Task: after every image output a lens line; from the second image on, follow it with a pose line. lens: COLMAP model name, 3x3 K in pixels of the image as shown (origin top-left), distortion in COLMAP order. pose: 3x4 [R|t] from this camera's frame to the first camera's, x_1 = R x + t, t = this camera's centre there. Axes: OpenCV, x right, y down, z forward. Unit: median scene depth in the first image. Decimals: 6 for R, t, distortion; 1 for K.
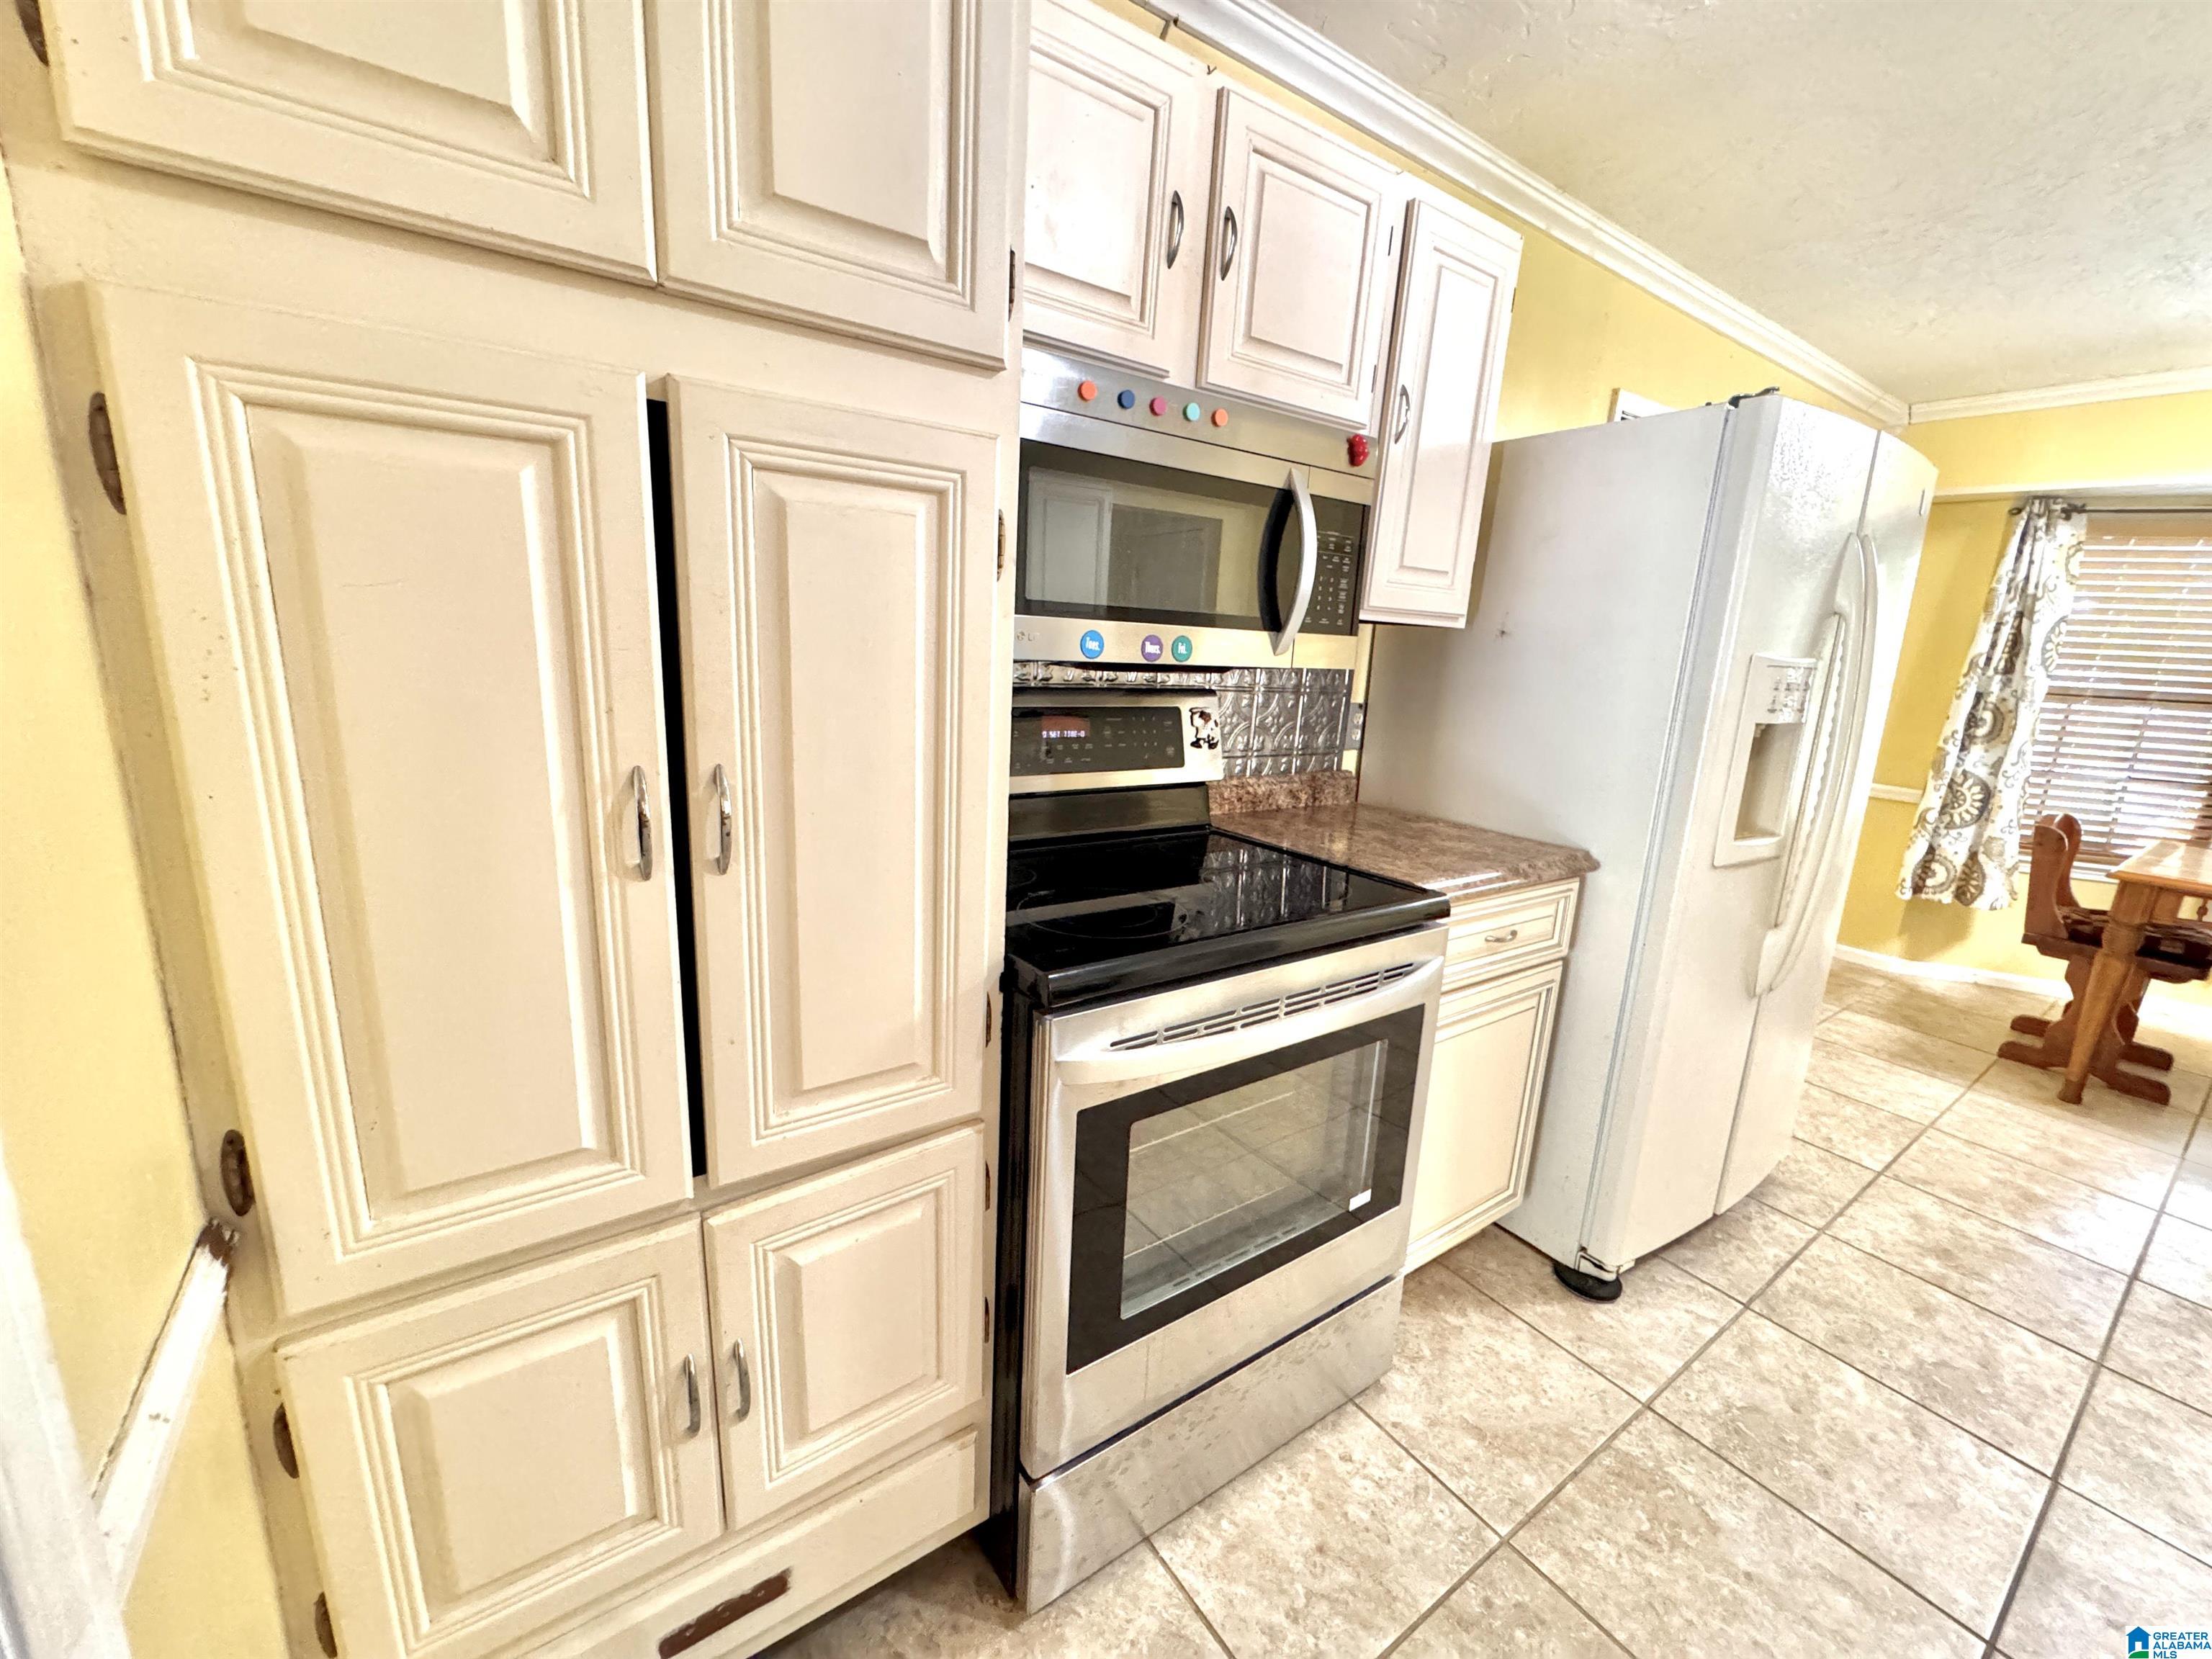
lens RADIAL K [[885.6, 0, 1103.7], [0, 885.6, 828.4], [0, 0, 1]] dist [-0.004339, 0.000579]
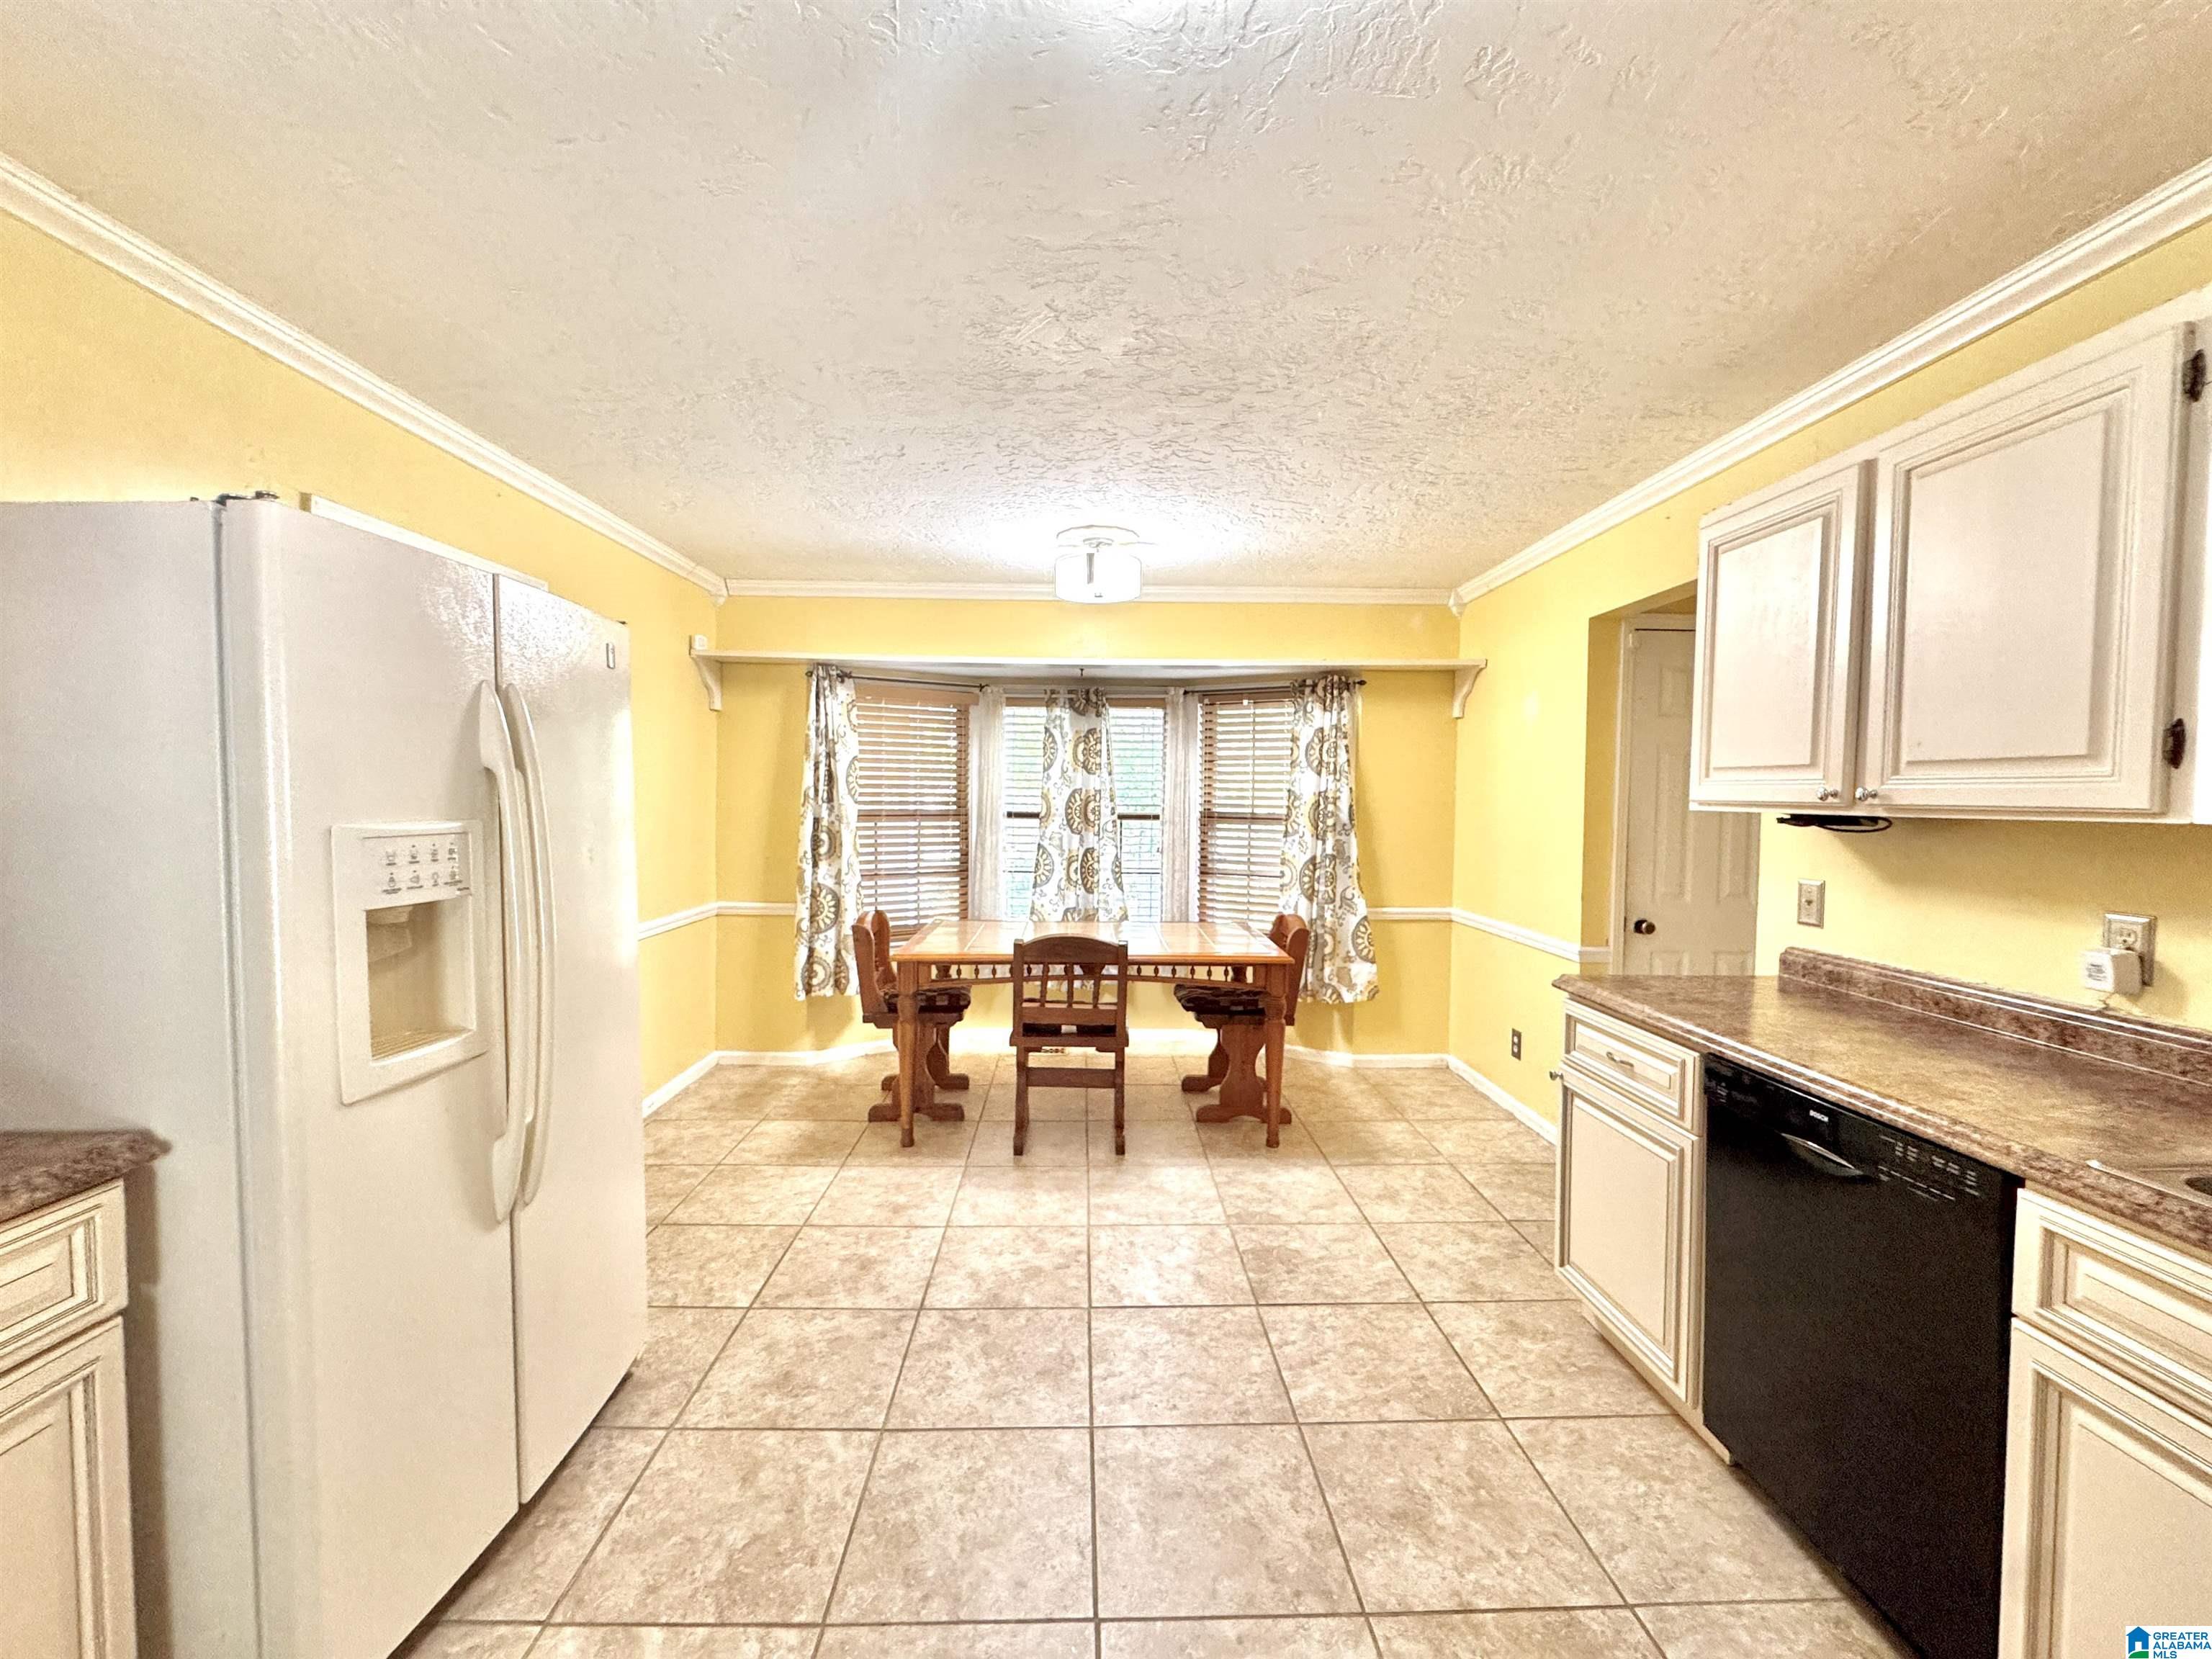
lens RADIAL K [[885.6, 0, 1103.7], [0, 885.6, 828.4], [0, 0, 1]] dist [-0.004339, 0.000579]
pose [[0.553391, -0.077659, 0.829293, 0.218029], [0.199078, 0.979119, -0.041157, -0.013317], [-0.808780, 0.187870, 0.557296, 0.011950]]
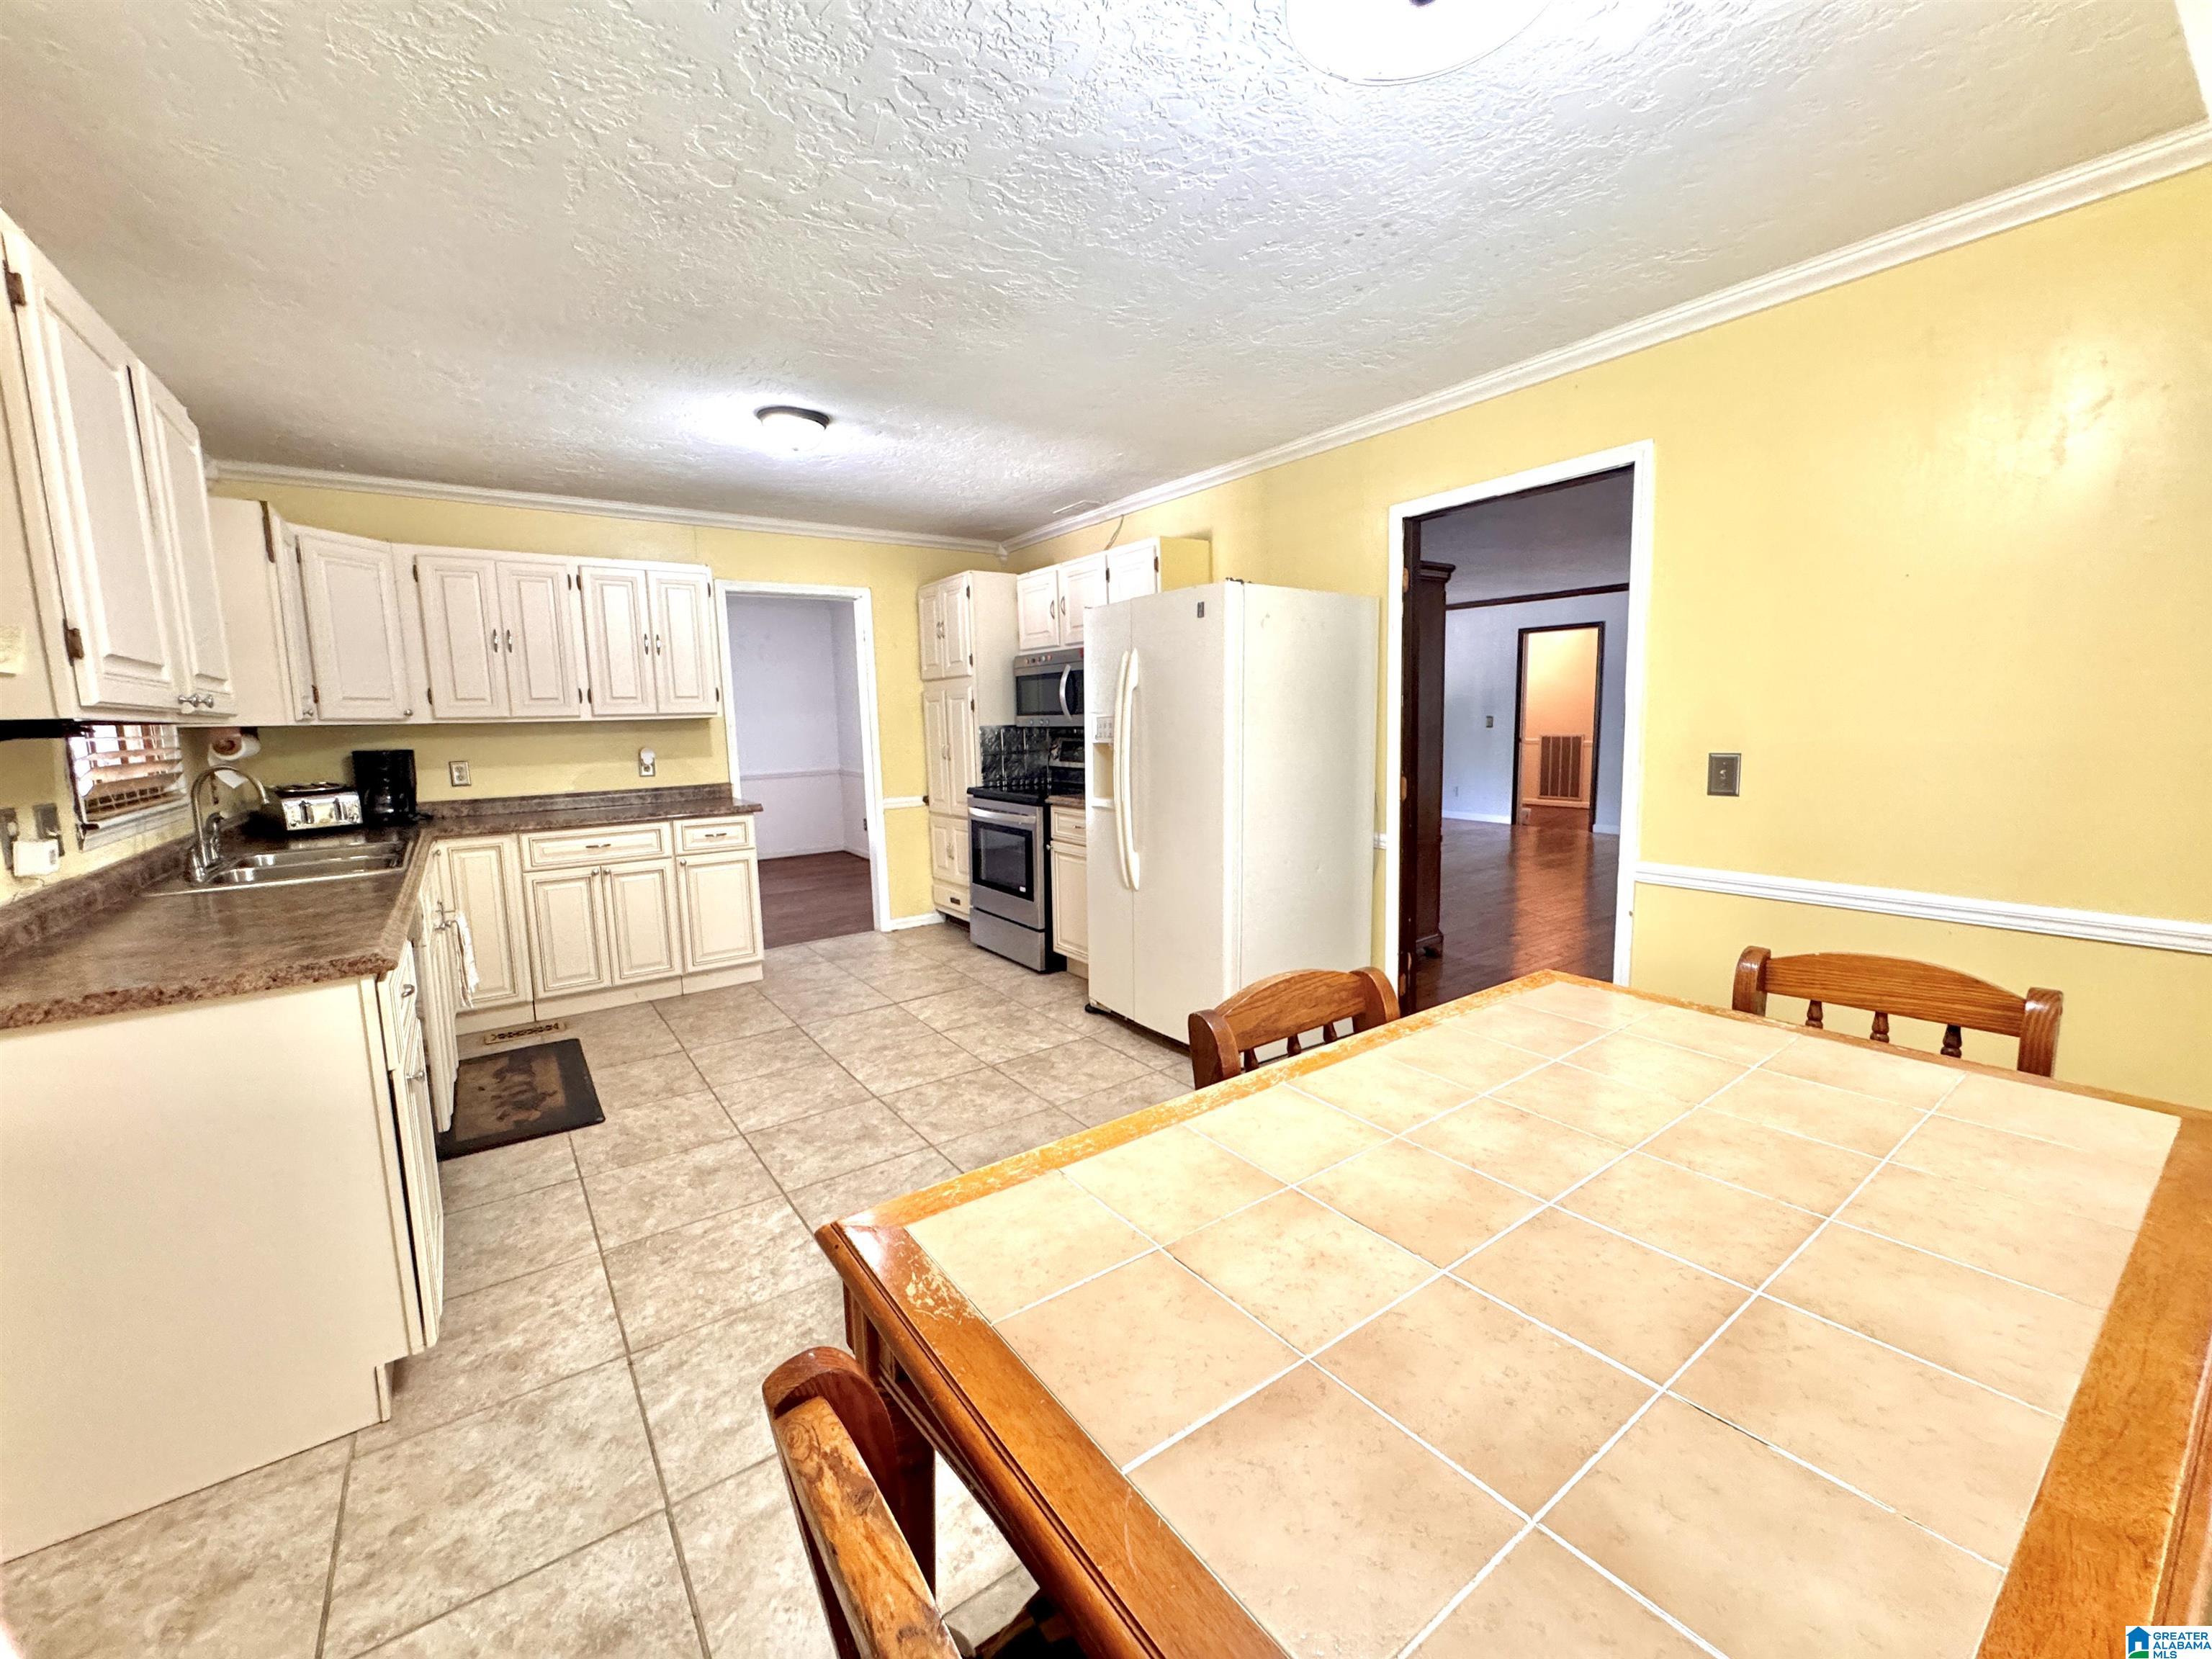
lens RADIAL K [[885.6, 0, 1103.7], [0, 885.6, 828.4], [0, 0, 1]] dist [-0.004339, 0.000579]
pose [[0.009467, 0.075576, -0.997095, 1.435203], [-0.192340, 0.978657, 0.072352, -0.035490], [0.981283, 0.191096, 0.023801, 0.483022]]
